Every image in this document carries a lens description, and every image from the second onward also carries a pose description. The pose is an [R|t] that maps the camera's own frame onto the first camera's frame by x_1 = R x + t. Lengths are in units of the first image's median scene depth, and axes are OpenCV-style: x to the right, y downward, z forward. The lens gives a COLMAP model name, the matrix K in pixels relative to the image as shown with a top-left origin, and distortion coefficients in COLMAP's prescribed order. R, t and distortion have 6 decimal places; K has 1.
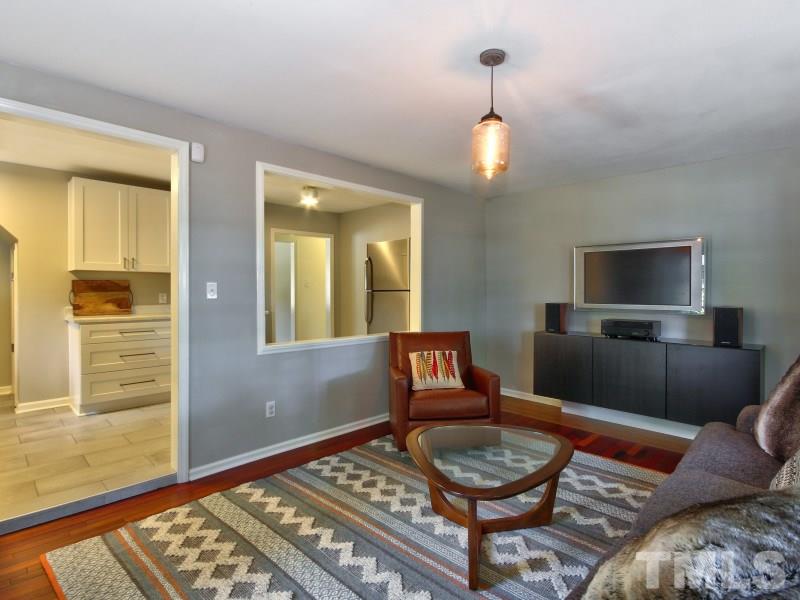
lens RADIAL K [[416.6, 0, 406.2], [0, 416.6, 293.2], [0, 0, 1]] dist [-0.000351, -0.003086]
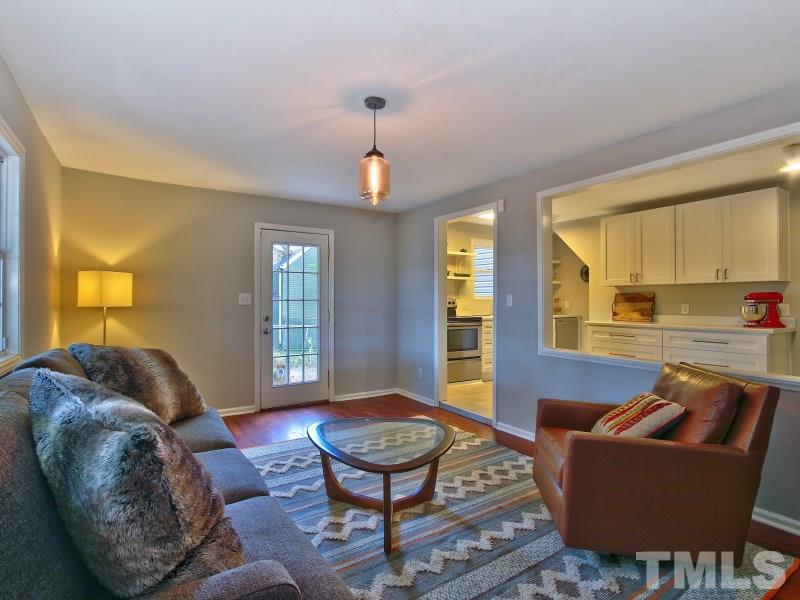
lens RADIAL K [[416.6, 0, 405.1], [0, 416.6, 301.8], [0, 0, 1]] dist [-0.000351, -0.003086]
pose [[-0.228479, -0.003446, -0.973543, 0.911862], [-0.008318, 0.999964, -0.001587, 0.003367], [0.973513, 0.007736, -0.228499, 0.928408]]
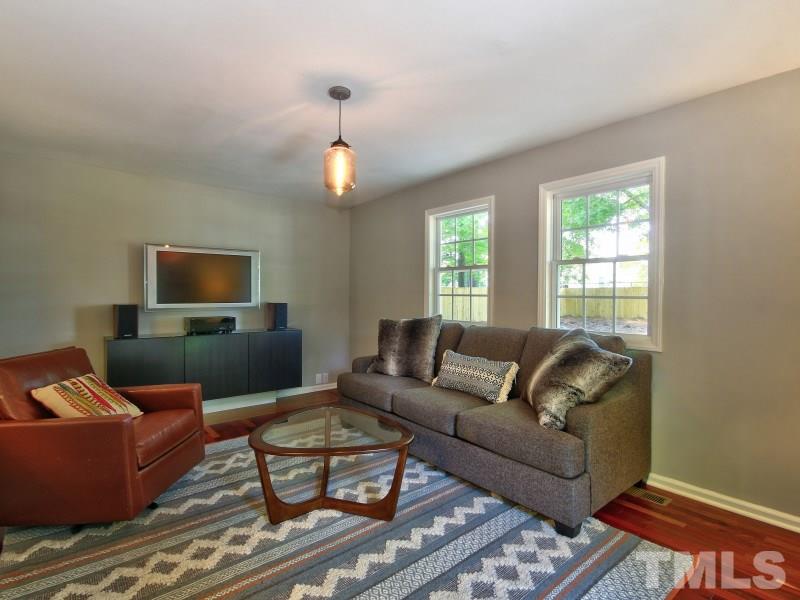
lens RADIAL K [[416.6, 0, 403.3], [0, 416.6, 298.0], [0, 0, 1]] dist [-0.000351, -0.003086]
pose [[0.113424, -0.016602, 0.993408, -0.649513], [0.004467, 0.999859, 0.016200, -0.002304], [-0.993537, 0.002600, 0.113482, 0.469561]]
